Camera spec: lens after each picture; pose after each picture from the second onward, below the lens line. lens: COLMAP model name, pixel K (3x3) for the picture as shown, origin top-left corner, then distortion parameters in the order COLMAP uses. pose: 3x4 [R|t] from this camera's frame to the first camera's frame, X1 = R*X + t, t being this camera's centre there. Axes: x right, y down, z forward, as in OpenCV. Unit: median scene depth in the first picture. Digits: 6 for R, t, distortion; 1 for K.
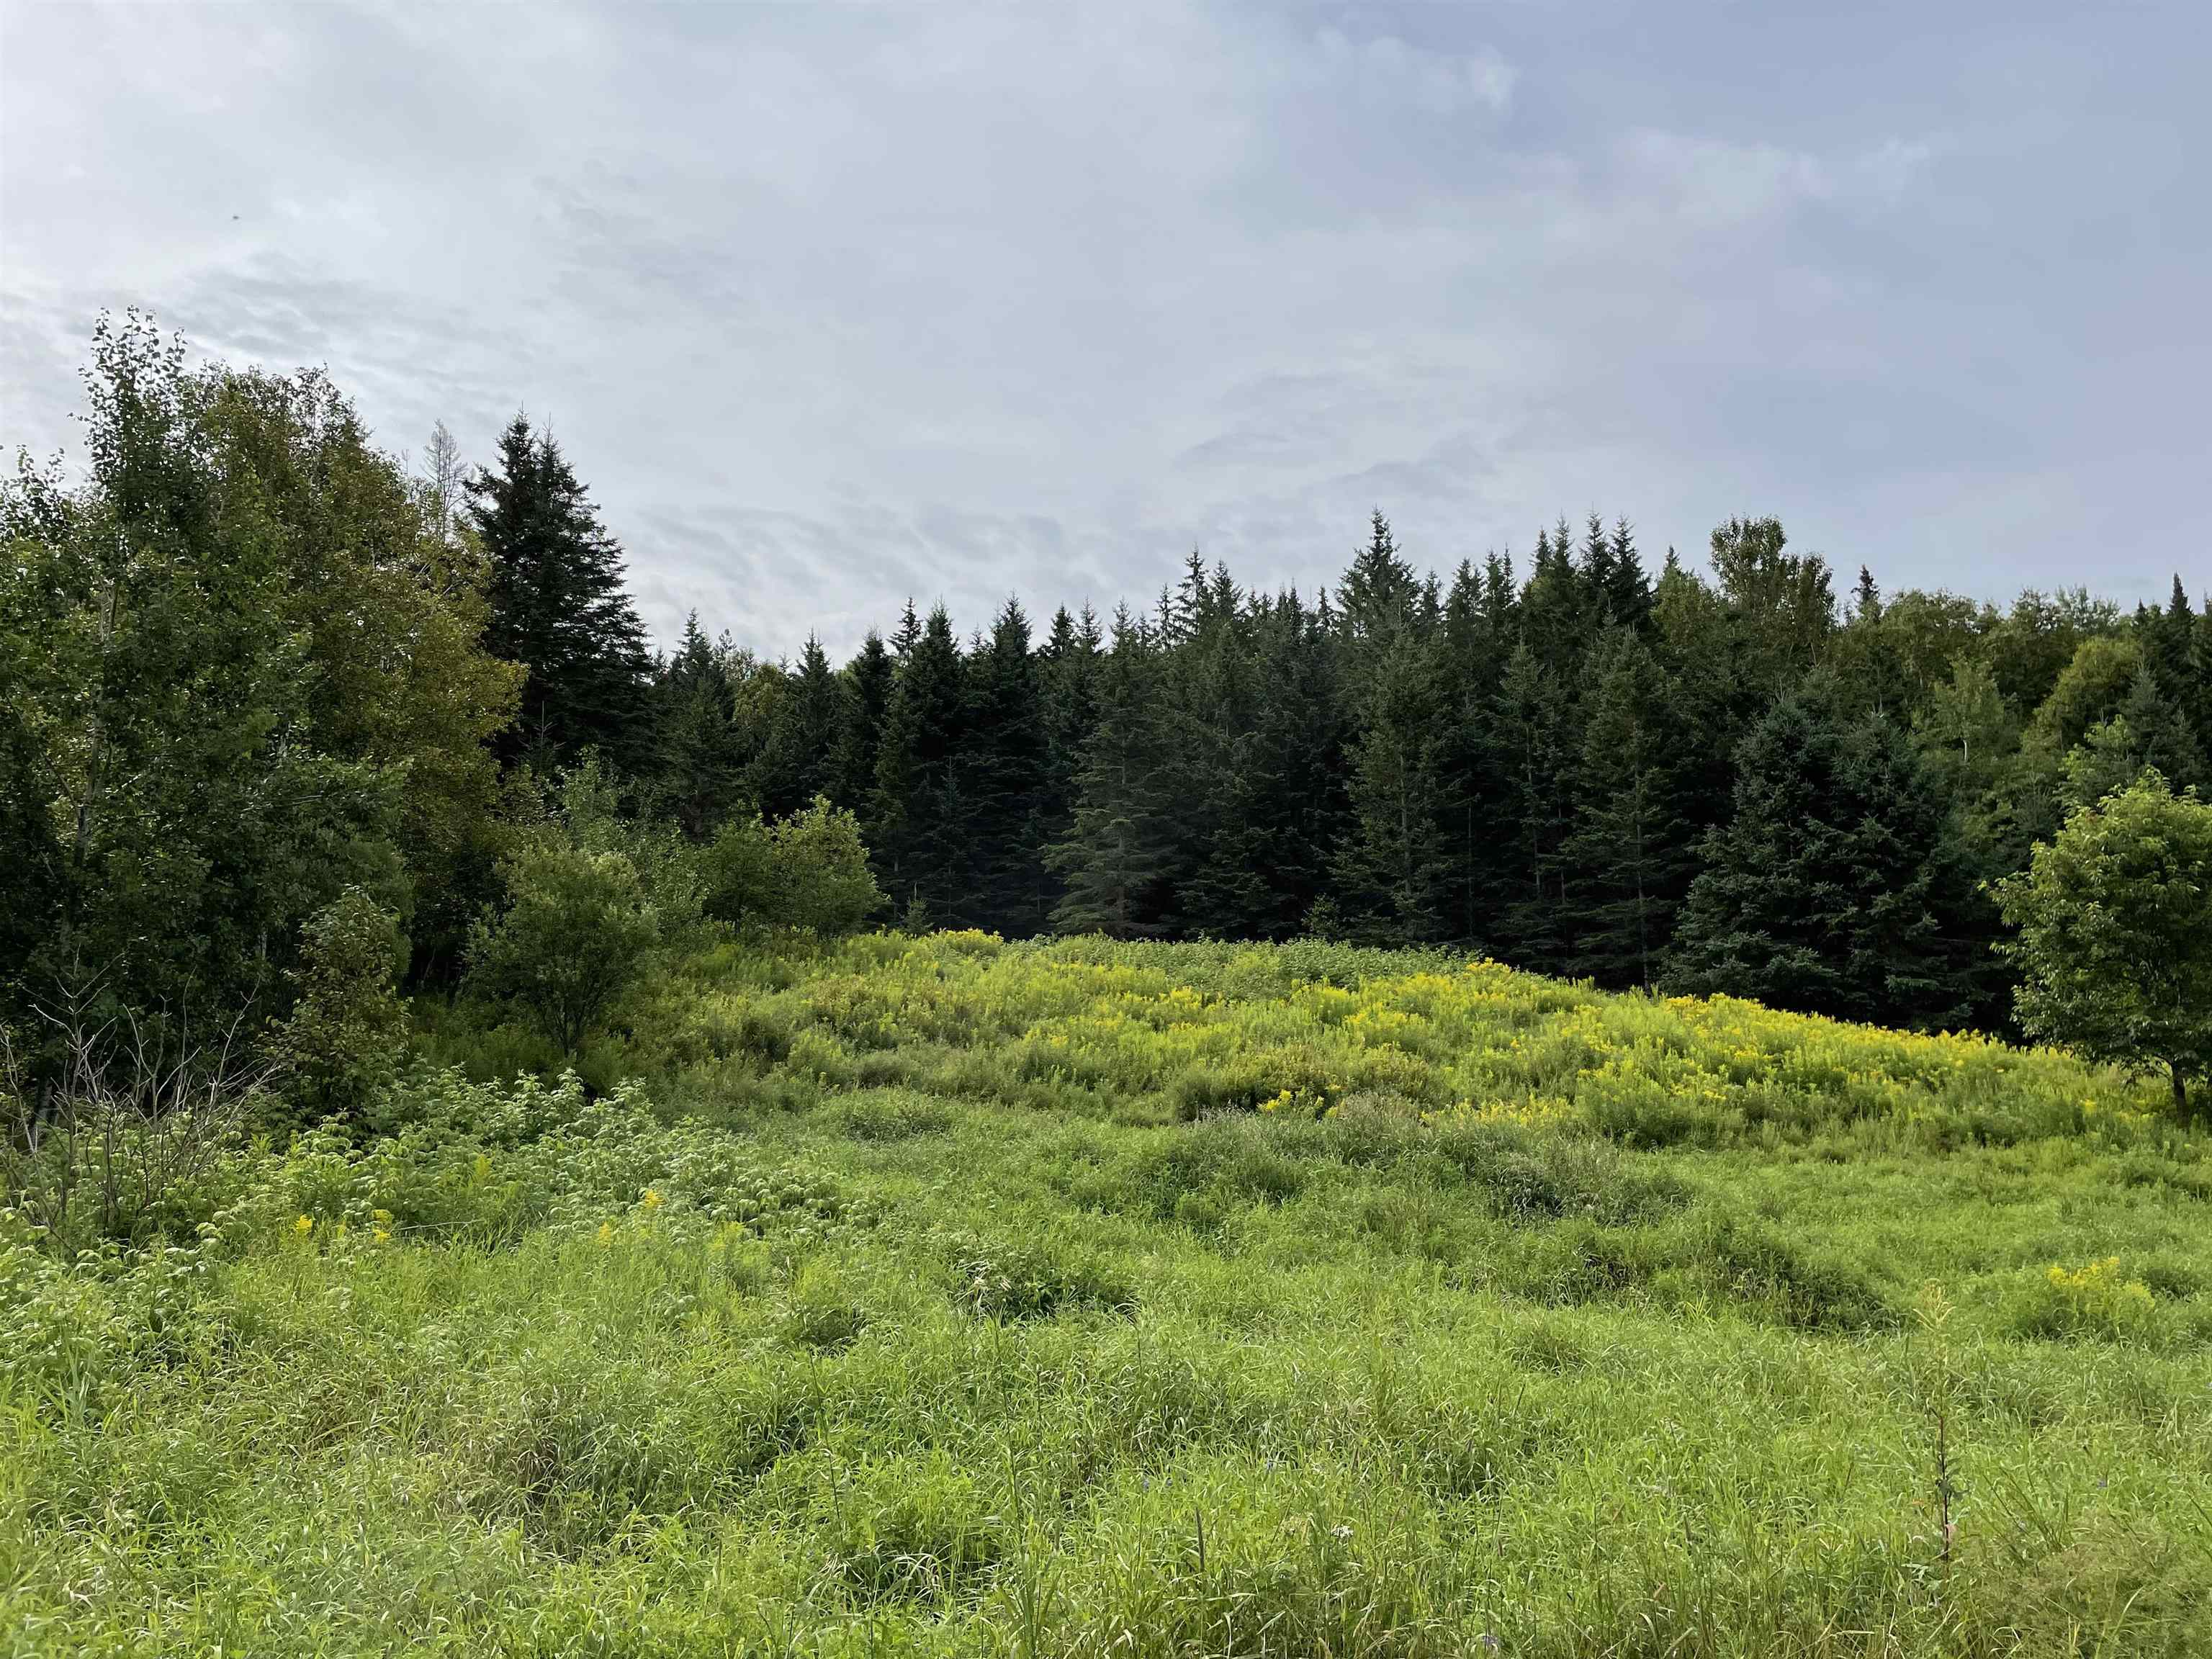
lens RADIAL K [[1623.1, 0, 1077.5], [0, 1623.1, 823.1], [0, 0, 1]] dist [0.076029, -0.083634]
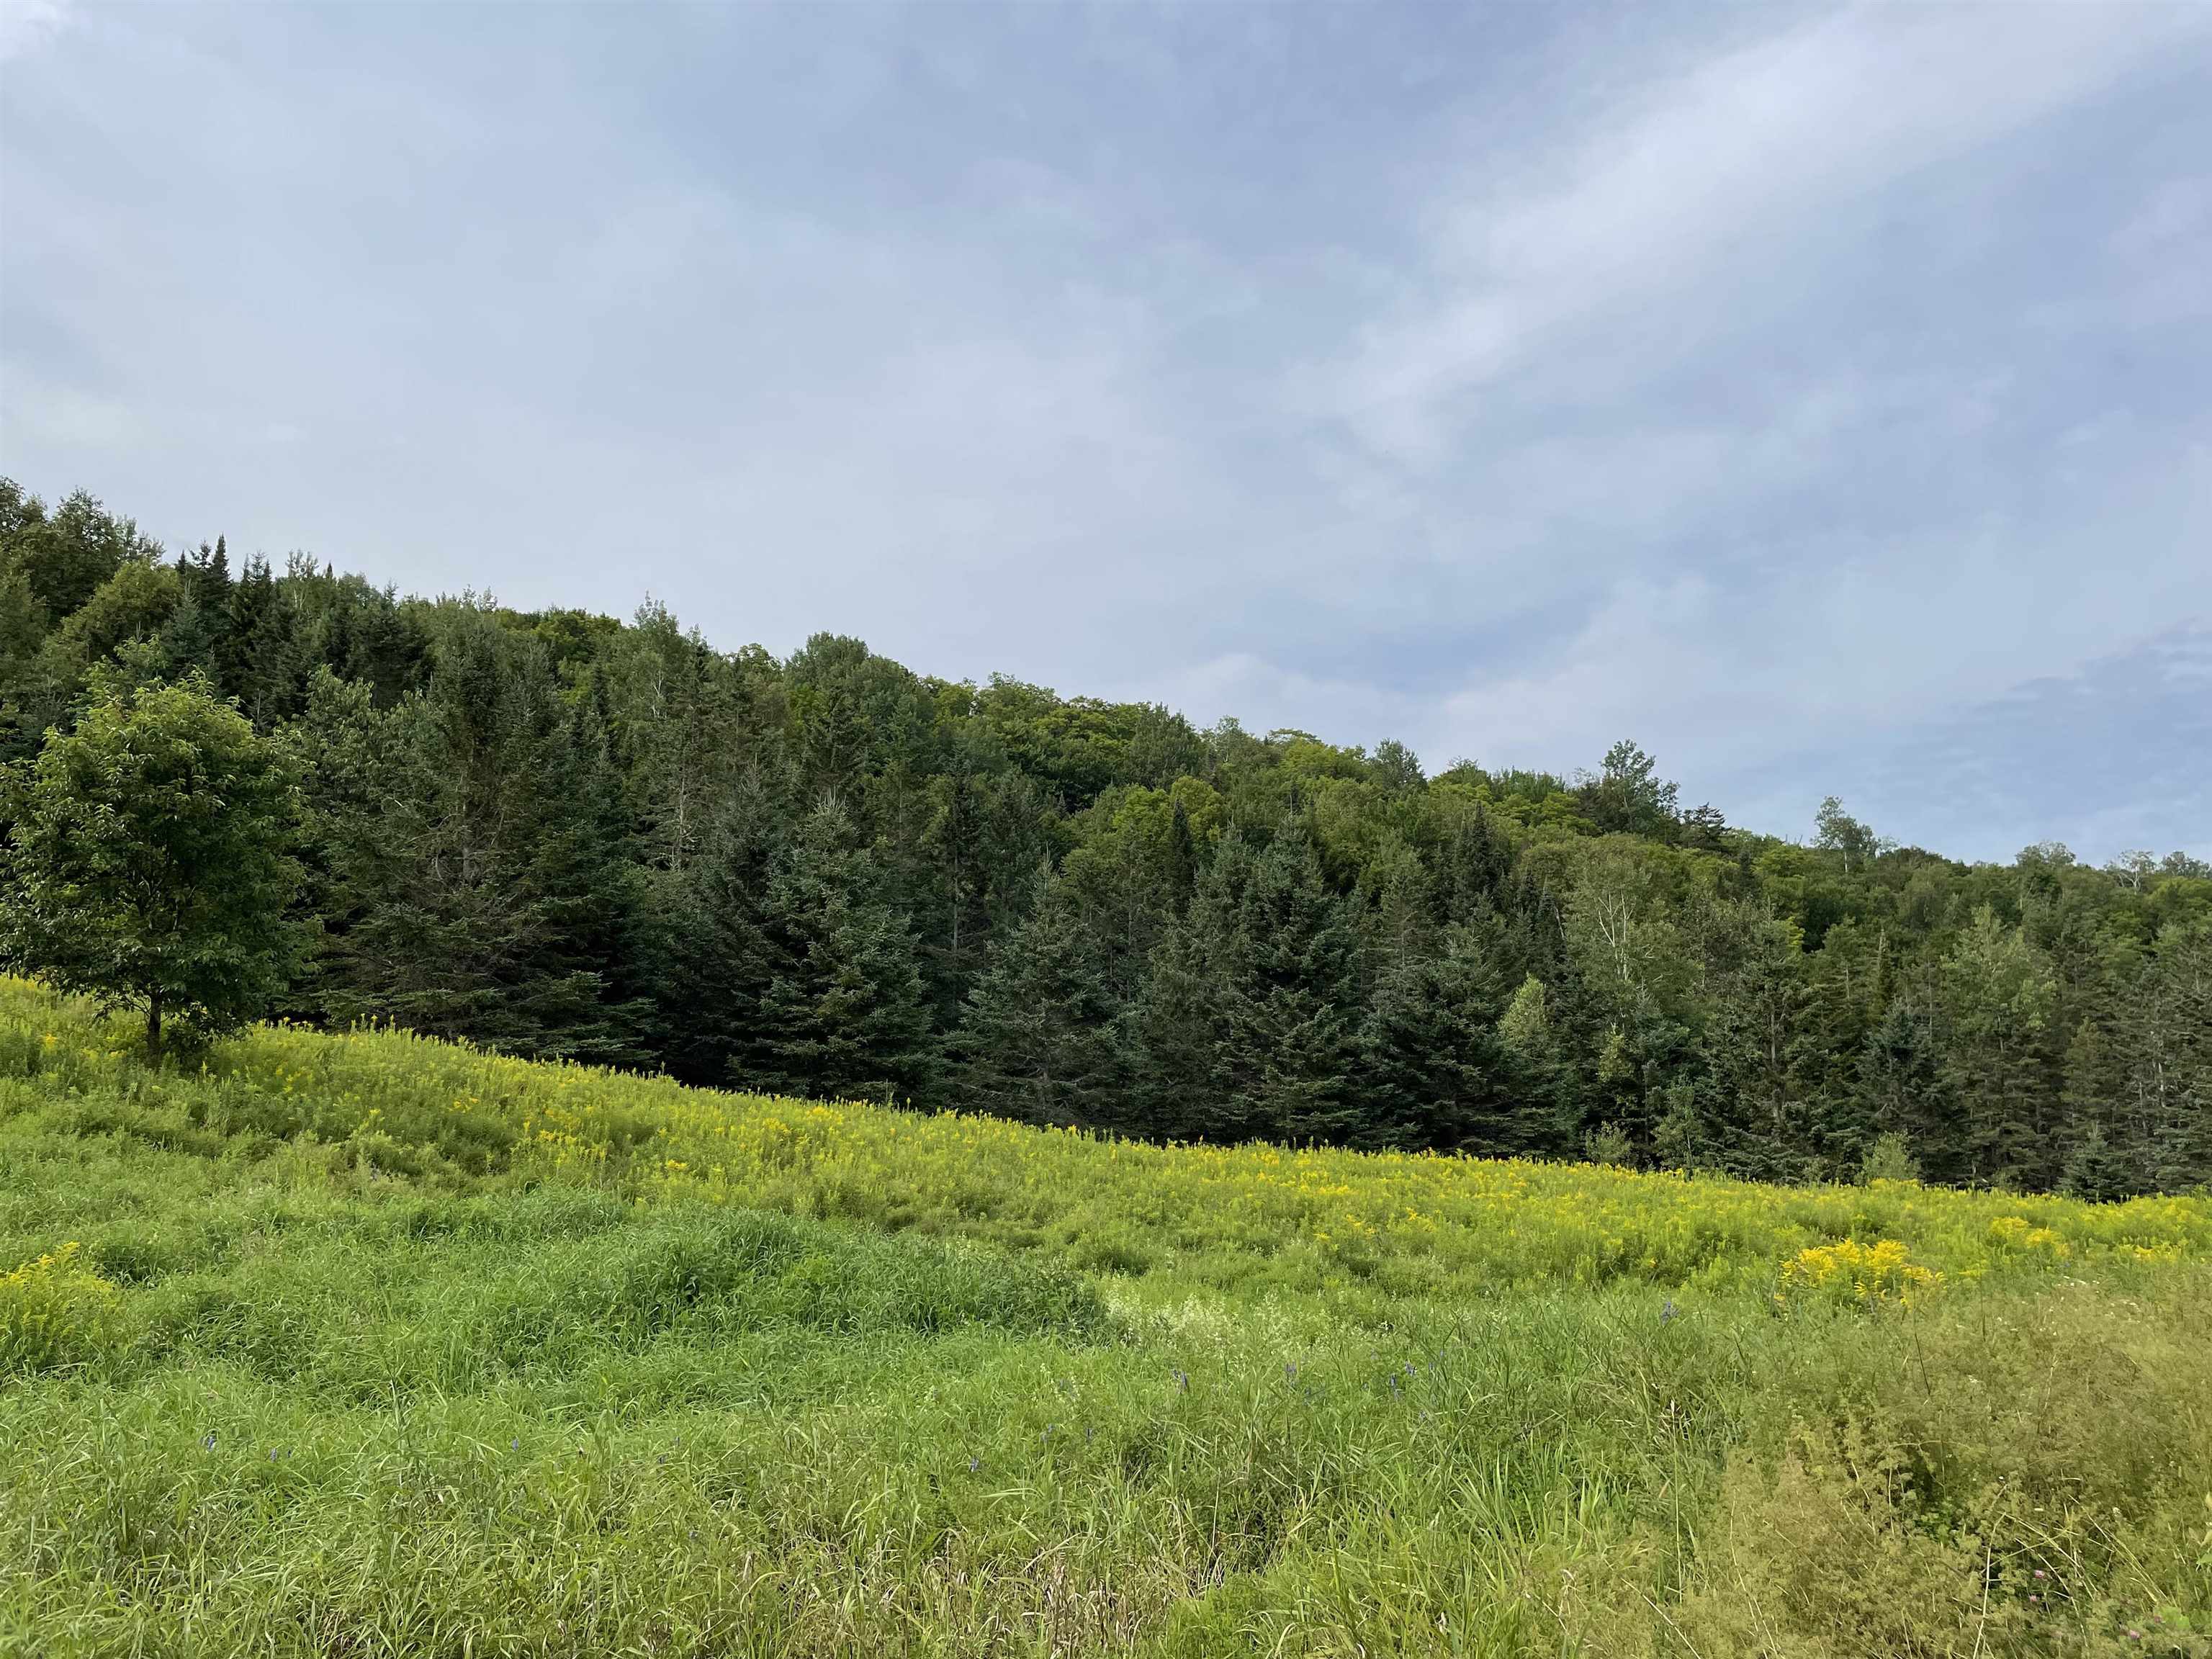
lens RADIAL K [[1623.1, 0, 1077.5], [0, 1623.1, 823.1], [0, 0, 1]] dist [0.076029, -0.083634]
pose [[0.446620, 0.135428, 0.884415, 0.085149], [-0.164852, 0.984011, -0.067430, 0.031221], [-0.879406, -0.115681, 0.461804, 0.159231]]
